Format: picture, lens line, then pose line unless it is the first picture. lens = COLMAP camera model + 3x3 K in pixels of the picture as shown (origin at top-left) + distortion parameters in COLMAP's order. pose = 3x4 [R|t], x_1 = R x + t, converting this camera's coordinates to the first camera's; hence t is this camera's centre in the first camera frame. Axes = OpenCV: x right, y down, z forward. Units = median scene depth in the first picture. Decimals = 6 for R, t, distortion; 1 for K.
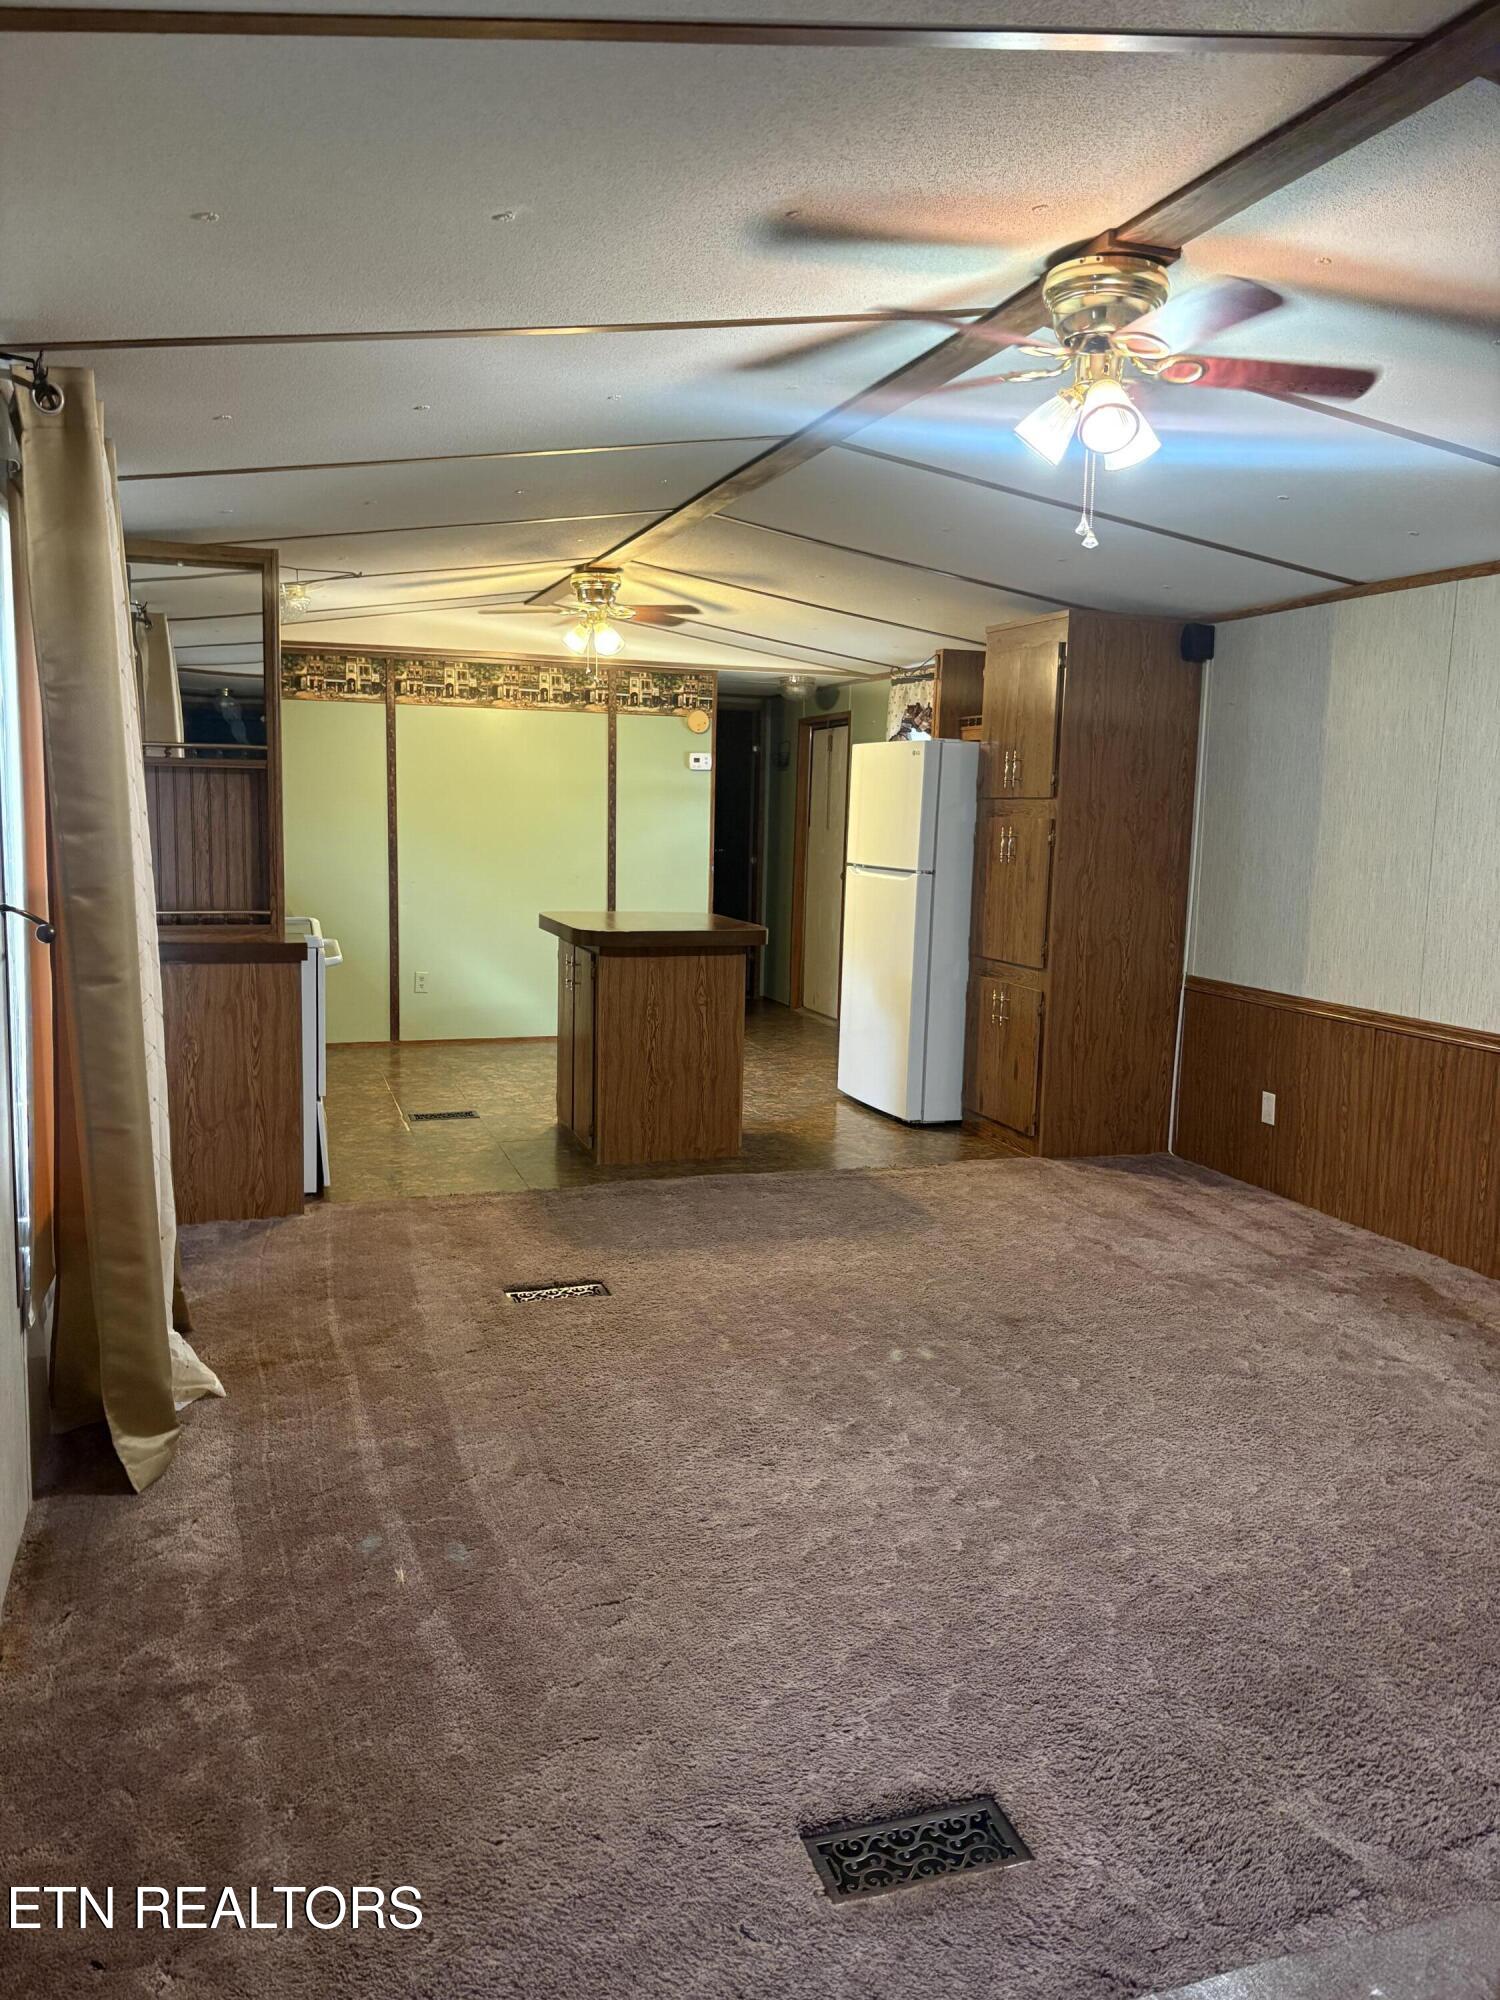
lens RADIAL K [[1495.2, 0, 764.4], [0, 1495.2, 1020.9], [0, 0, 1]] dist [0.028268, -0.039092]
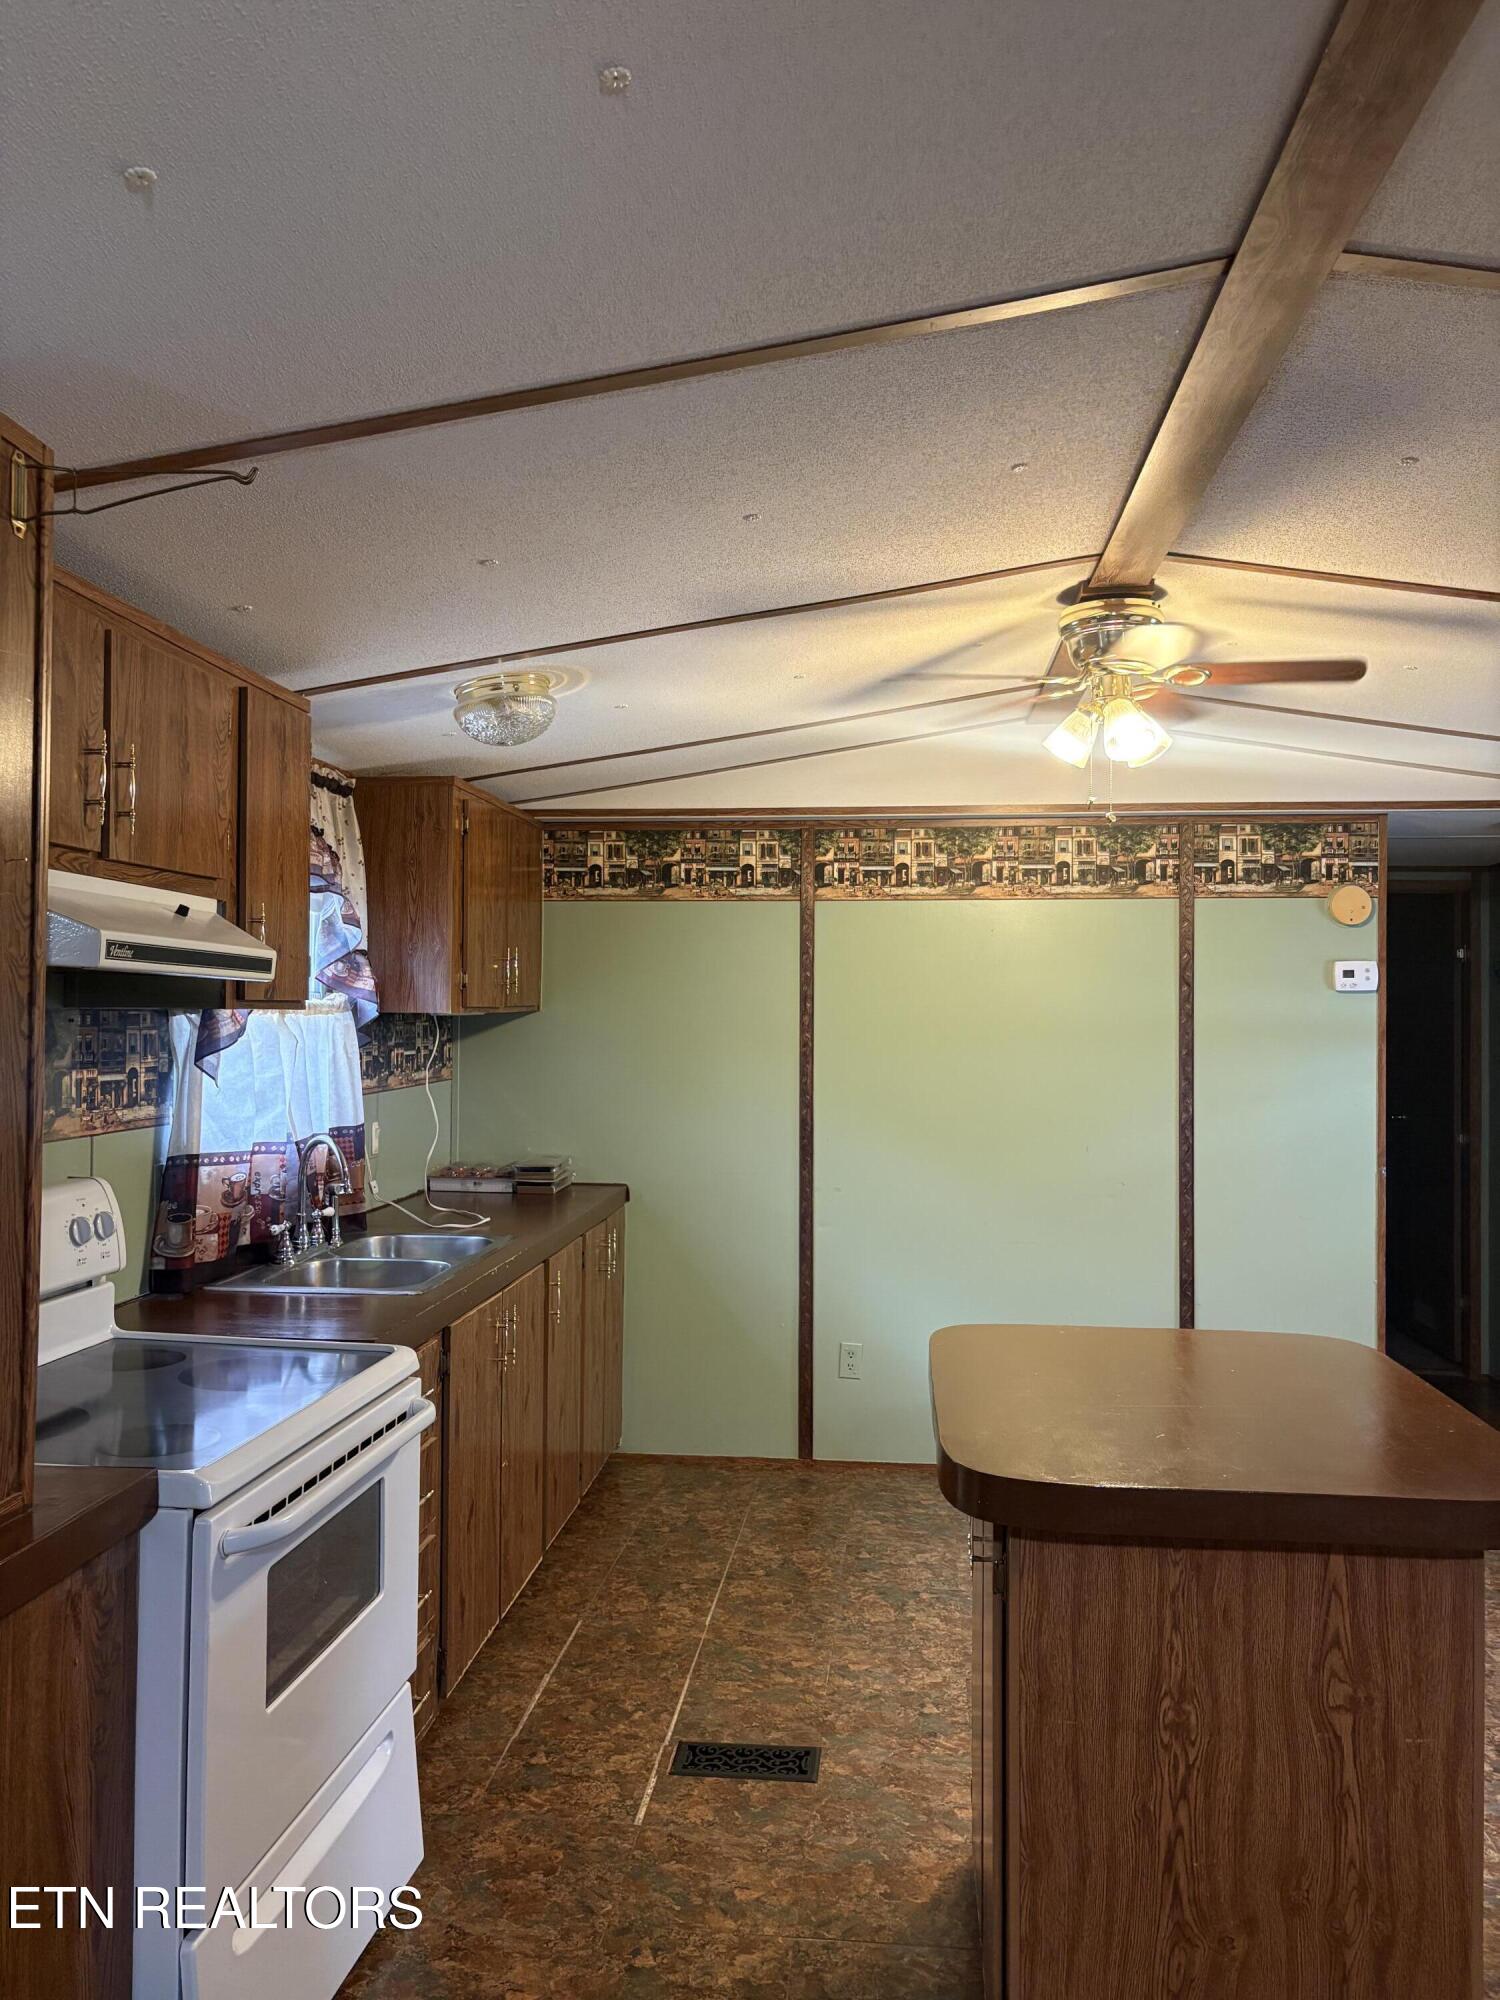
lens RADIAL K [[1495.2, 0, 742.3], [0, 1495.2, 999.0], [0, 0, 1]] dist [0.028268, -0.039092]
pose [[0.902049, -0.024057, -0.430963, -0.009953], [-0.046610, 0.987178, -0.152665, -0.076013], [0.429110, 0.157798, 0.889362, 0.444919]]
